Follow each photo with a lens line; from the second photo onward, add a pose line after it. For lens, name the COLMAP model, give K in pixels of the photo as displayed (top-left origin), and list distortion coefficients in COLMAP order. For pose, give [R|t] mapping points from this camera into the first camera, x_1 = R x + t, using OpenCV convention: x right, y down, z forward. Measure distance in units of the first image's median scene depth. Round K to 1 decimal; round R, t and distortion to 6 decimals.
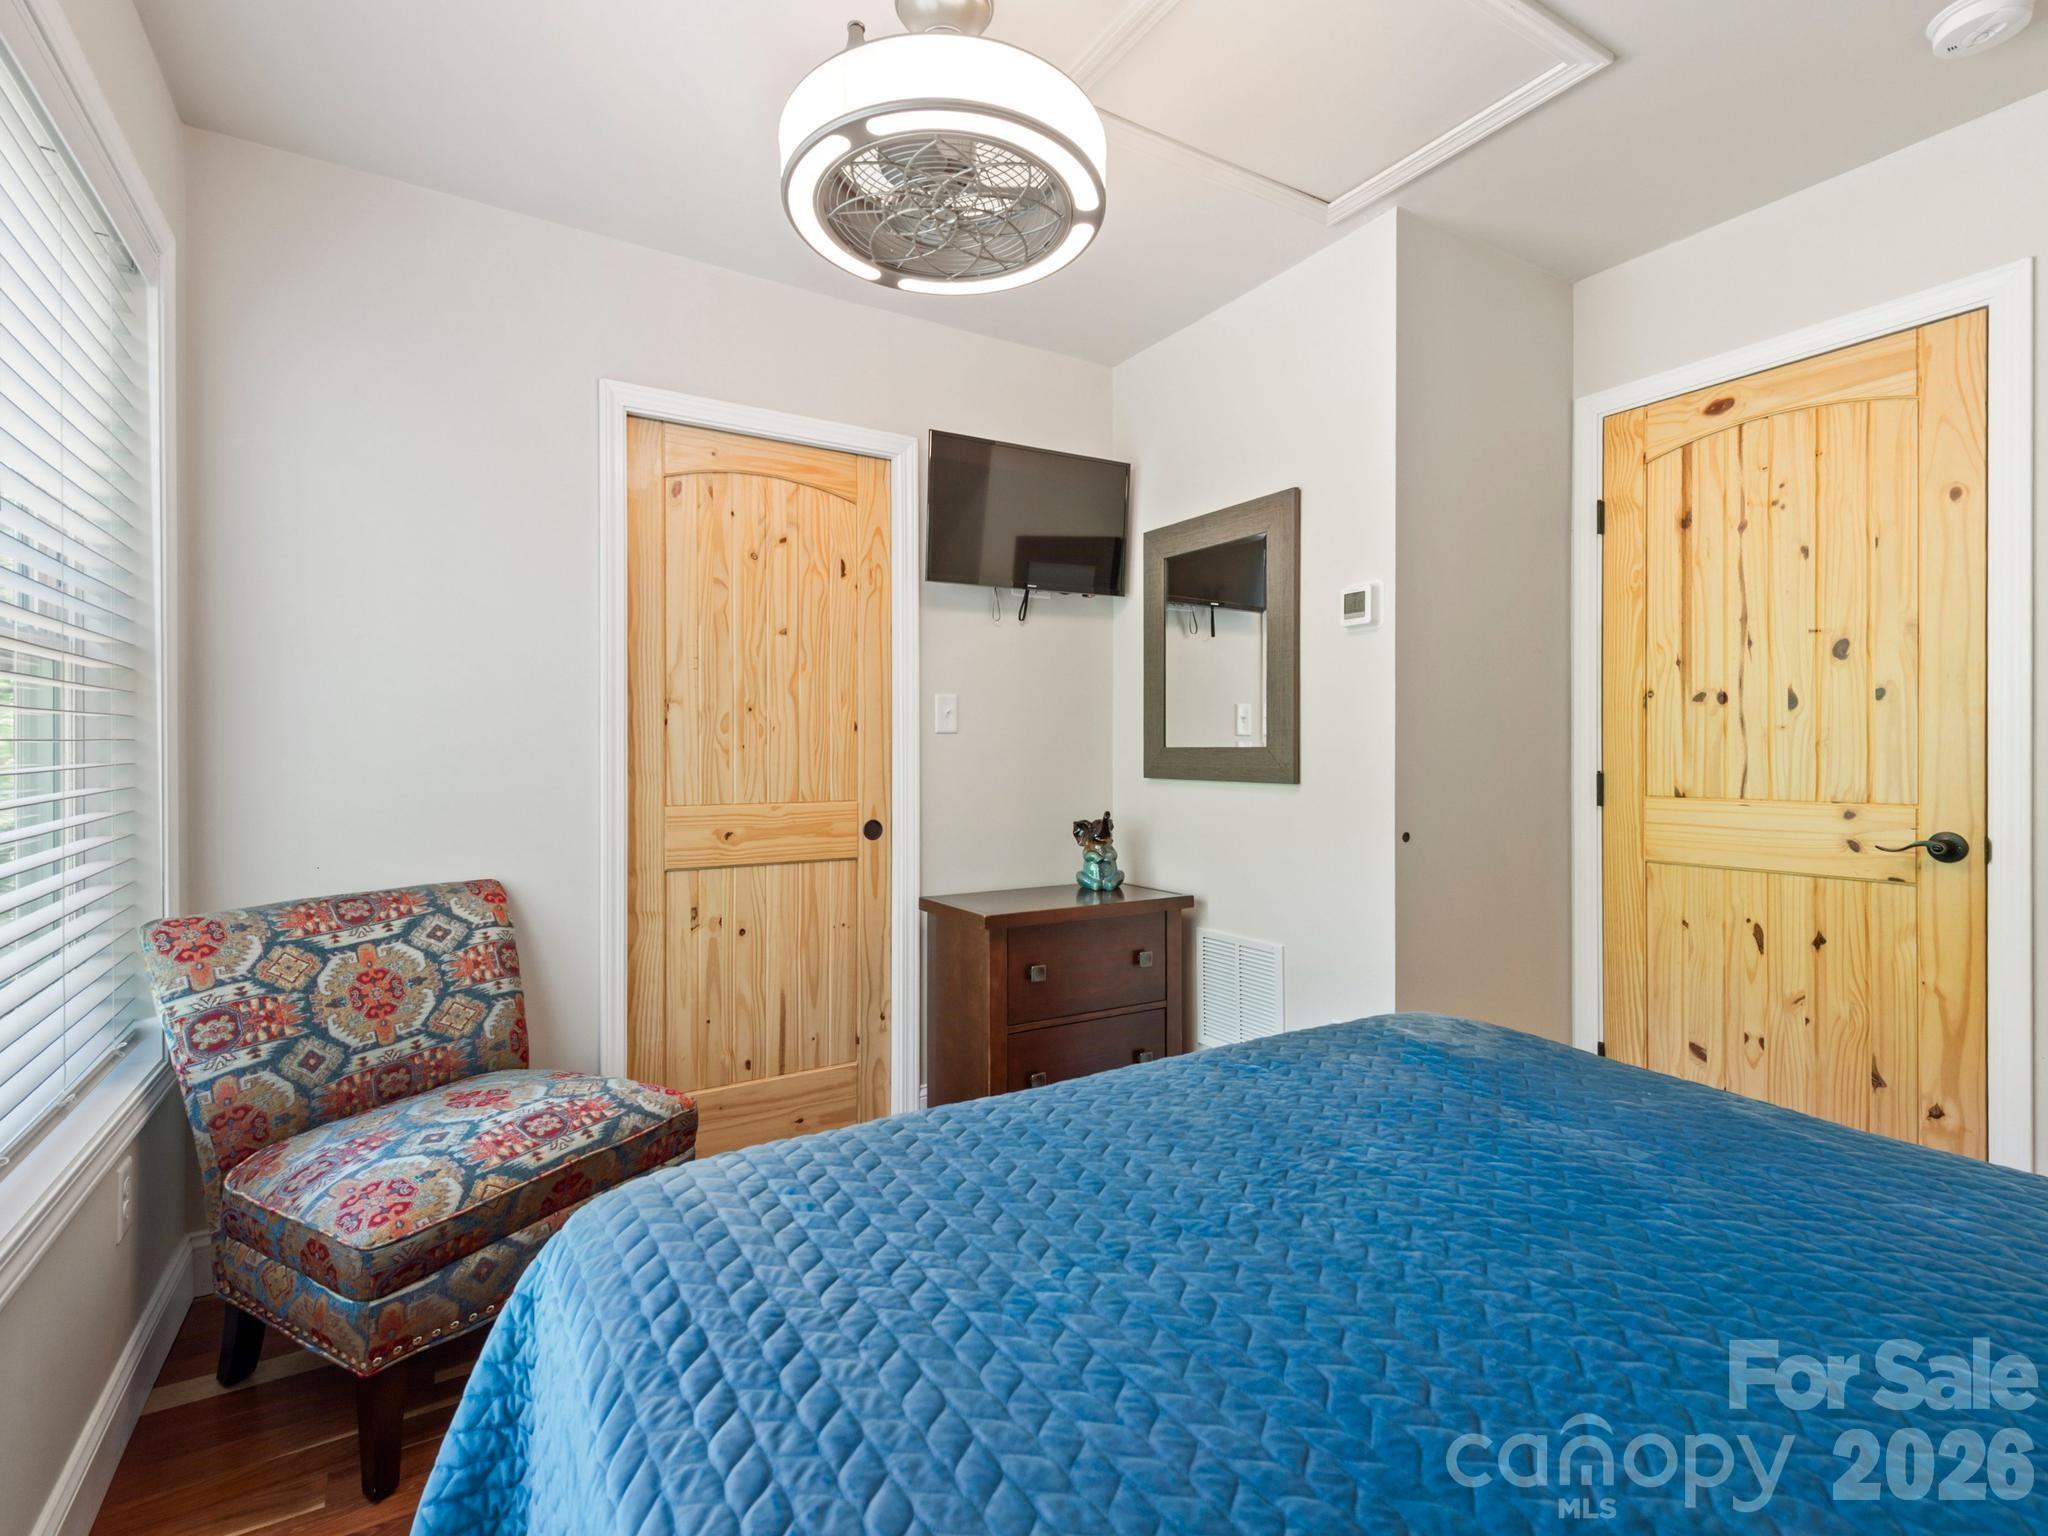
lens RADIAL K [[958.4, 0, 1026.9], [0, 958.4, 754.8], [0, 0, 1]] dist [0.016395, -0.005990]
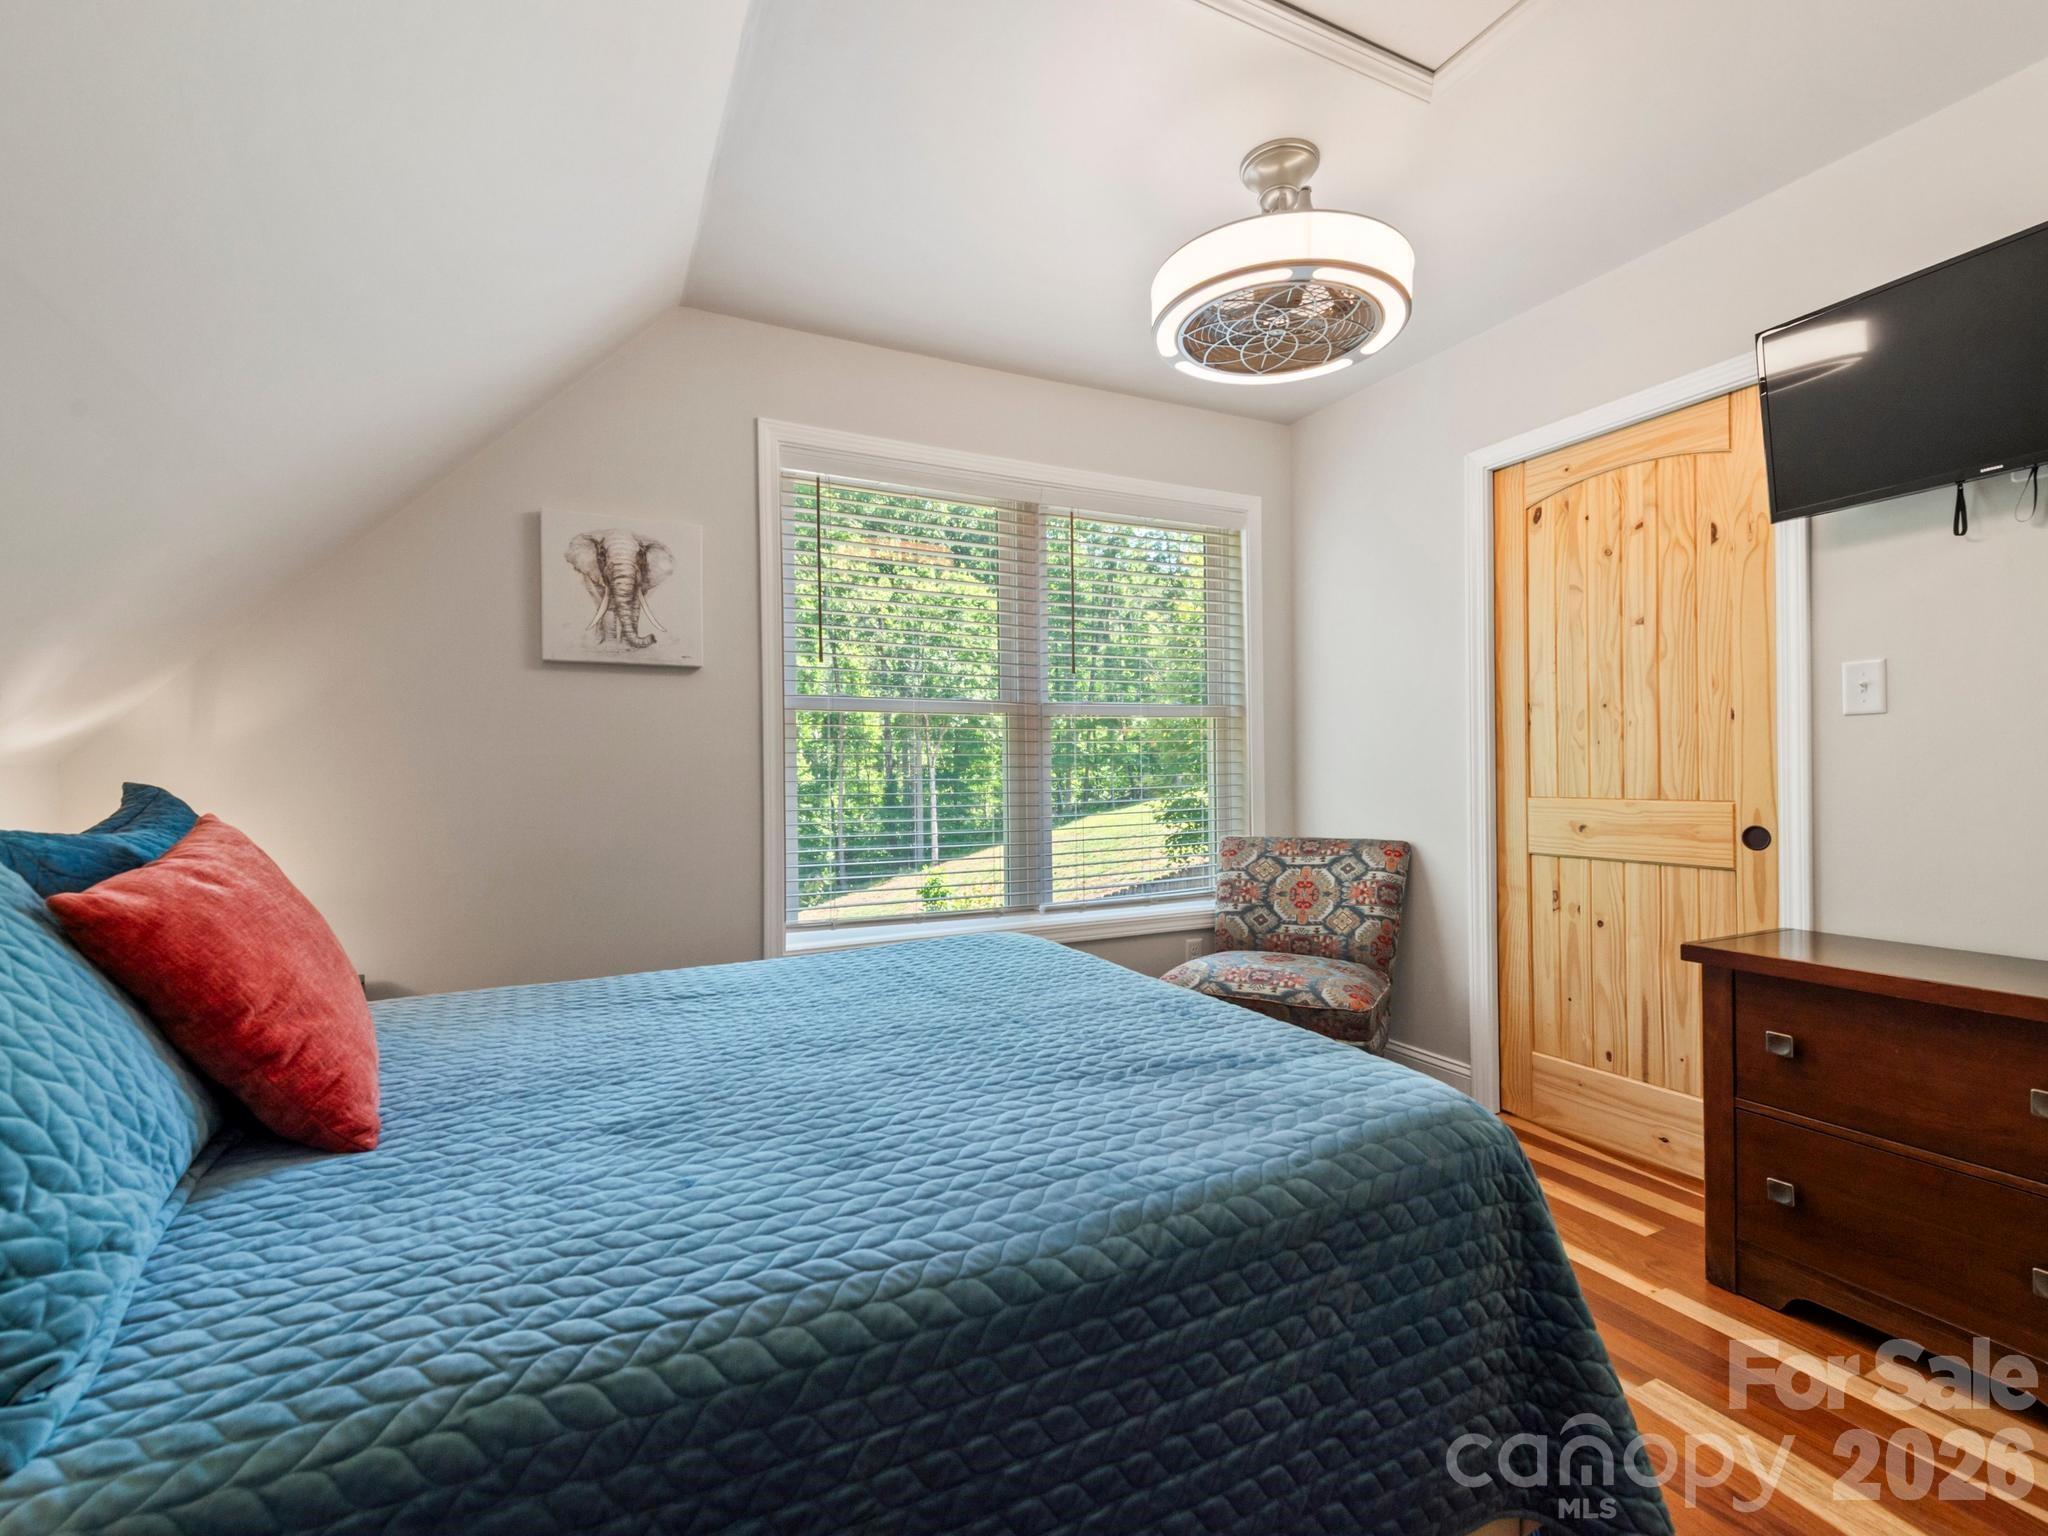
lens RADIAL K [[916.9, 0, 1031.0], [0, 916.9, 770.4], [0, 0, 1]] dist [0.020082, -0.008021]
pose [[-0.079081, 0.003682, -0.996861, 0.821569], [0.012548, 0.999918, 0.002698, 0.012300], [0.996789, -0.012295, -0.079121, 0.532737]]
